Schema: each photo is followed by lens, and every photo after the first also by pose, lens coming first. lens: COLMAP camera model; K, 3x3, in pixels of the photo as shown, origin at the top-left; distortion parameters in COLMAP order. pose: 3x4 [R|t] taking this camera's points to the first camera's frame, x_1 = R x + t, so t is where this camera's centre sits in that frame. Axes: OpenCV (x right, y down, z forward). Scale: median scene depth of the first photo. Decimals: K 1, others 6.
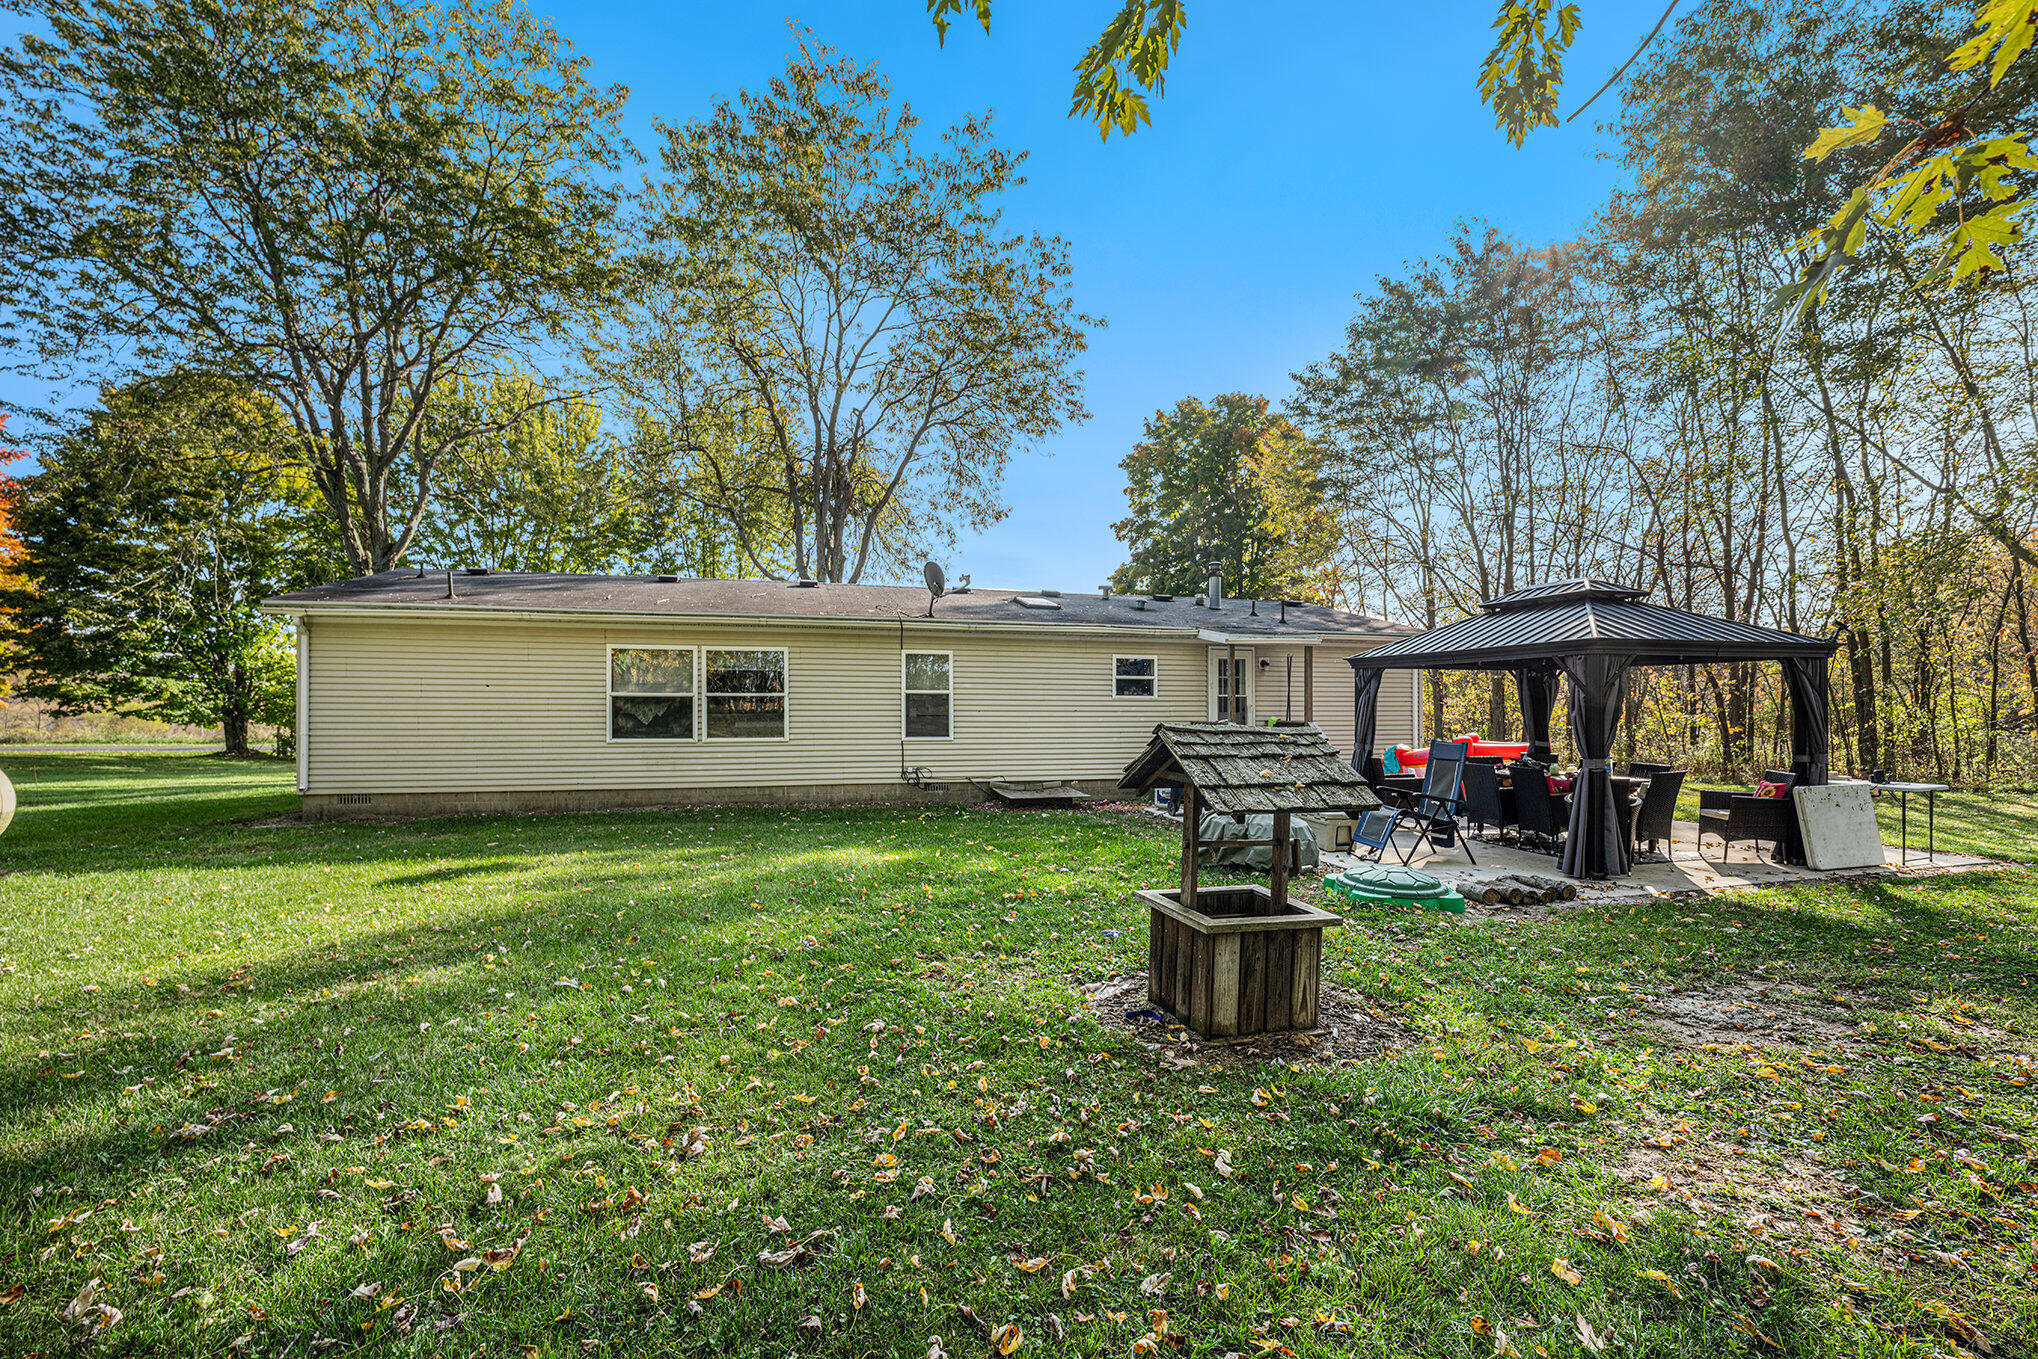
lens RADIAL K [[831.1, 0, 1032.5], [0, 831.1, 688.4], [0, 0, 1]] dist [-0.028013, 0.000804]
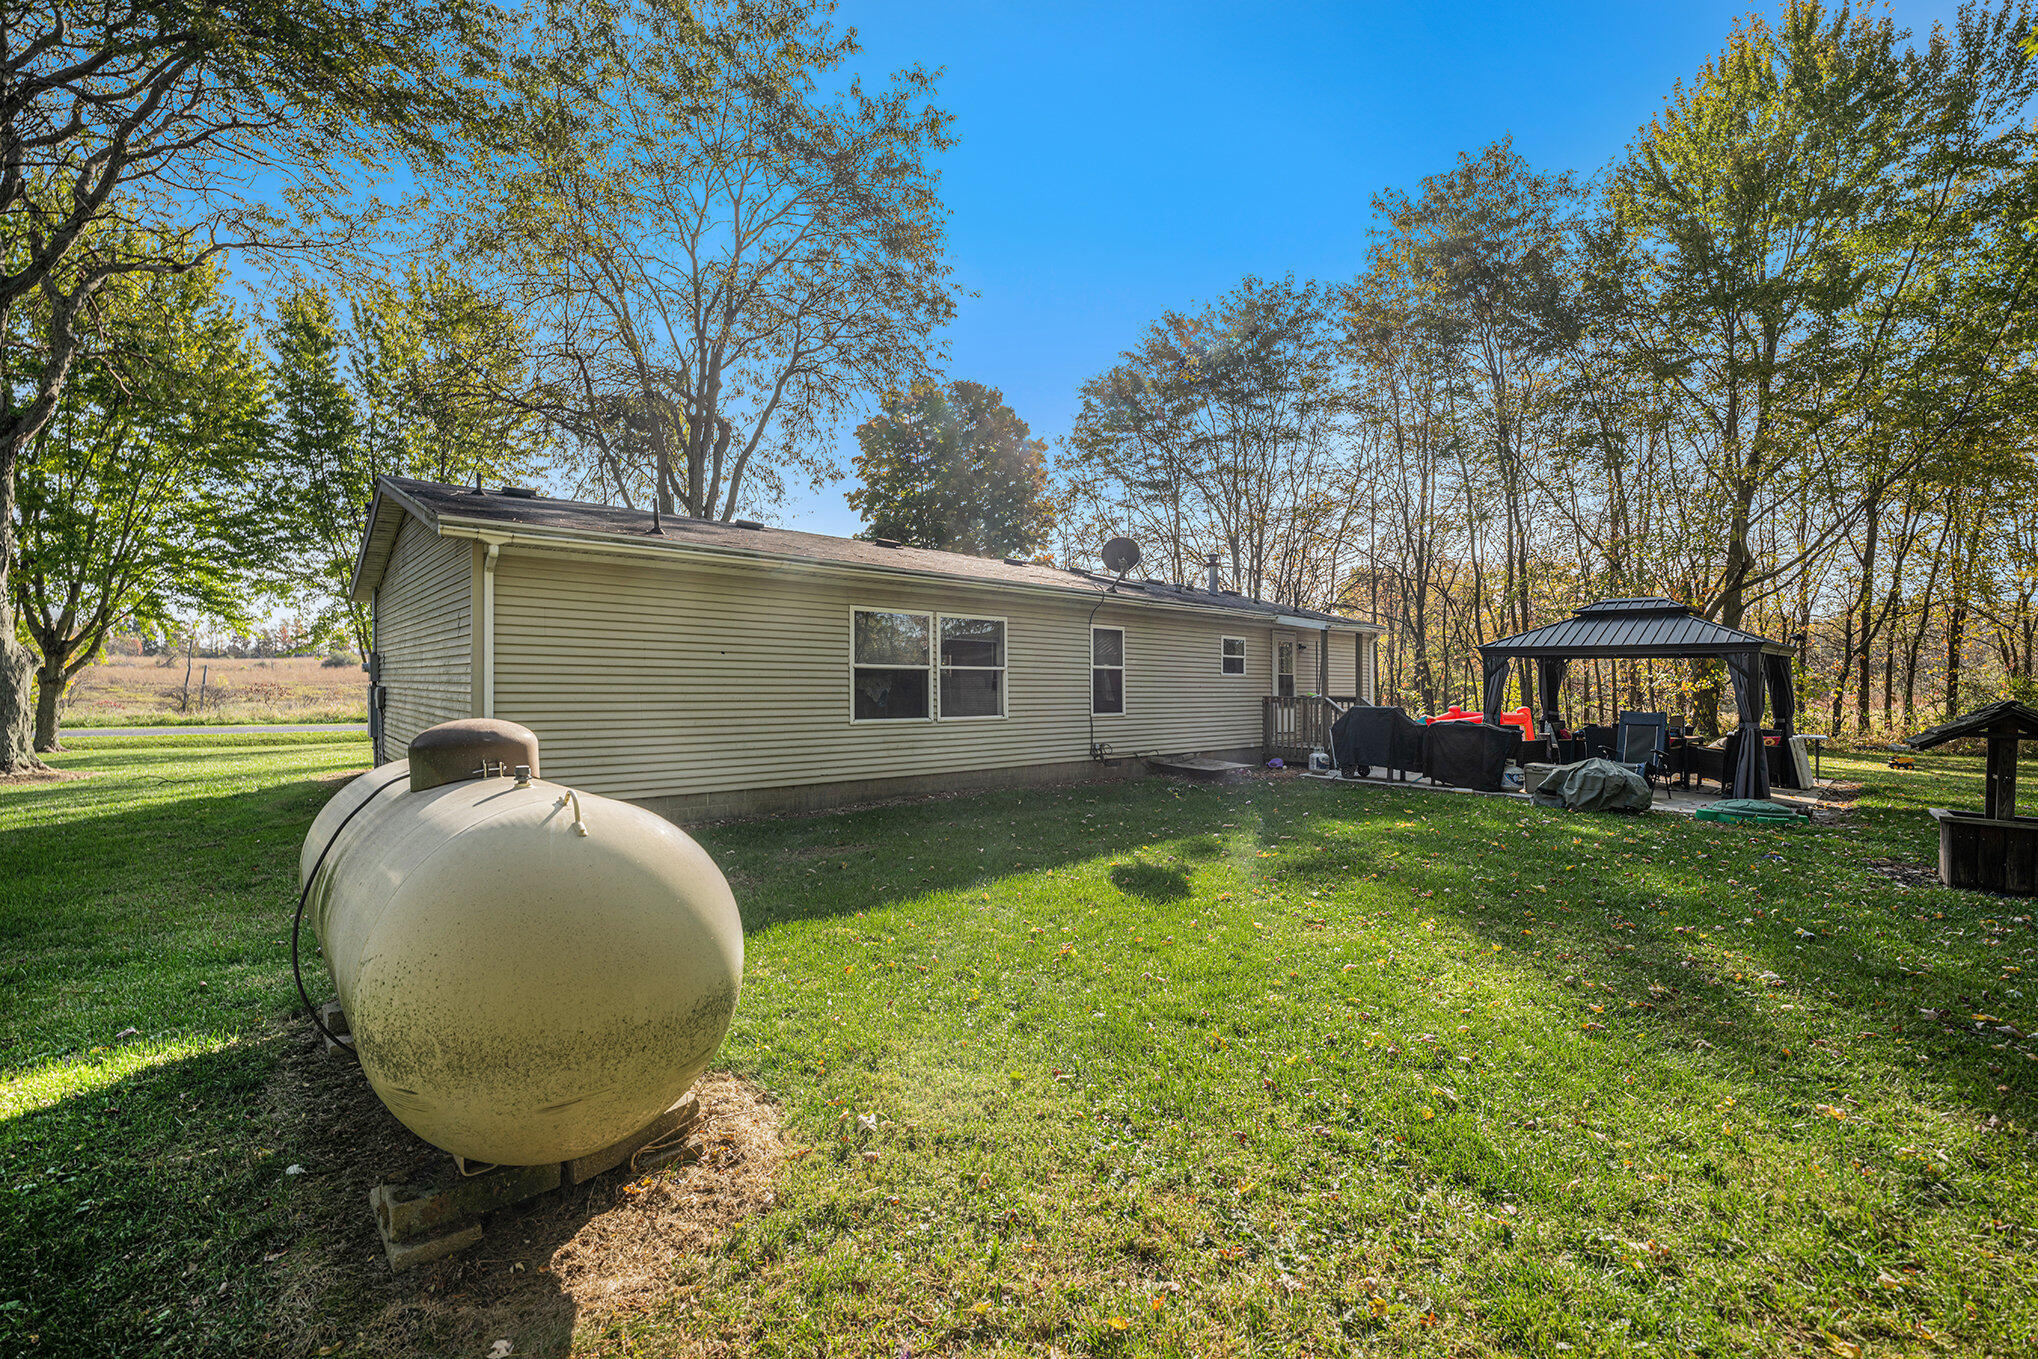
lens RADIAL K [[831.1, 0, 1031.7], [0, 831.1, 684.9], [0, 0, 1]] dist [-0.028013, 0.000804]
pose [[0.885902, 0.003964, 0.463856, -0.653418], [-0.015607, 0.999652, 0.021266, 0.004783], [-0.463610, -0.026079, 0.885655, 0.164025]]
